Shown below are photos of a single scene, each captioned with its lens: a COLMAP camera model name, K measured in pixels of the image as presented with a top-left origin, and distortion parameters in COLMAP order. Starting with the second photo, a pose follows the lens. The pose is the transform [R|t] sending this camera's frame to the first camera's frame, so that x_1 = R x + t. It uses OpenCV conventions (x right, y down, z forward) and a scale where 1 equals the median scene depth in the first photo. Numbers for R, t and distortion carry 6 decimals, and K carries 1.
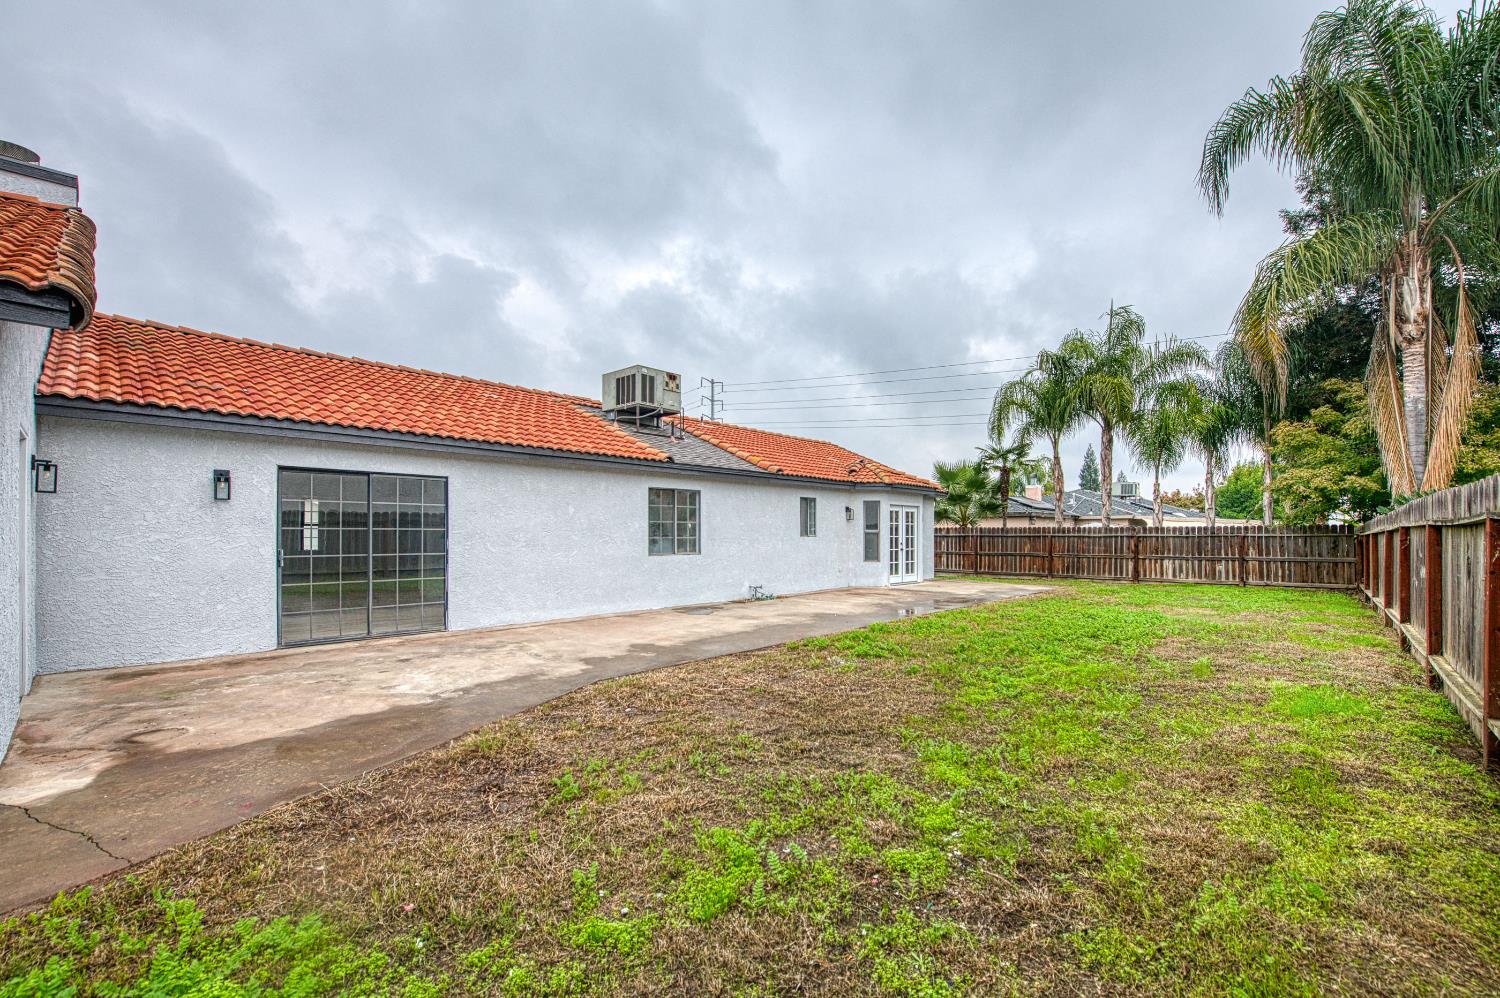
lens RADIAL K [[653.1, 0, 750.6], [0, 653.1, 533.8], [0, 0, 1]] dist [-0.001574, 0.000053]
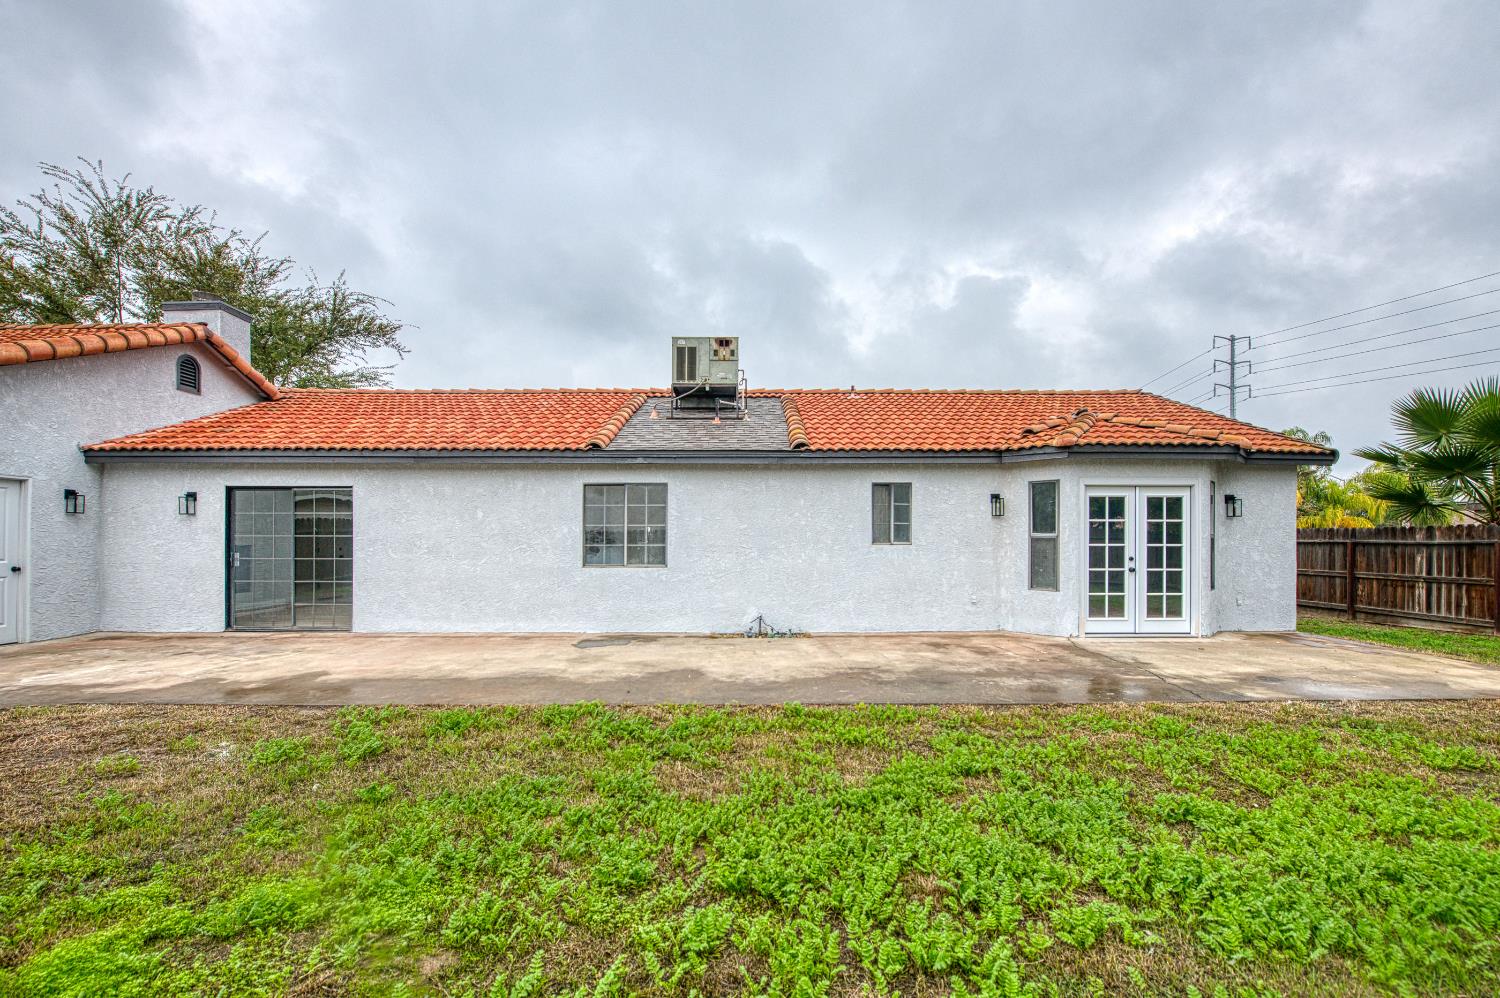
lens RADIAL K [[634.0, 0, 750.0], [0, 634.0, 543.5], [0, 0, 1]] dist [-0.007463, 0.000244]
pose [[0.675539, 0.000904, -0.737324, 0.415156], [-0.000173, 0.999999, 0.001068, 0.002276], [0.737324, -0.000594, 0.675539, 0.448961]]
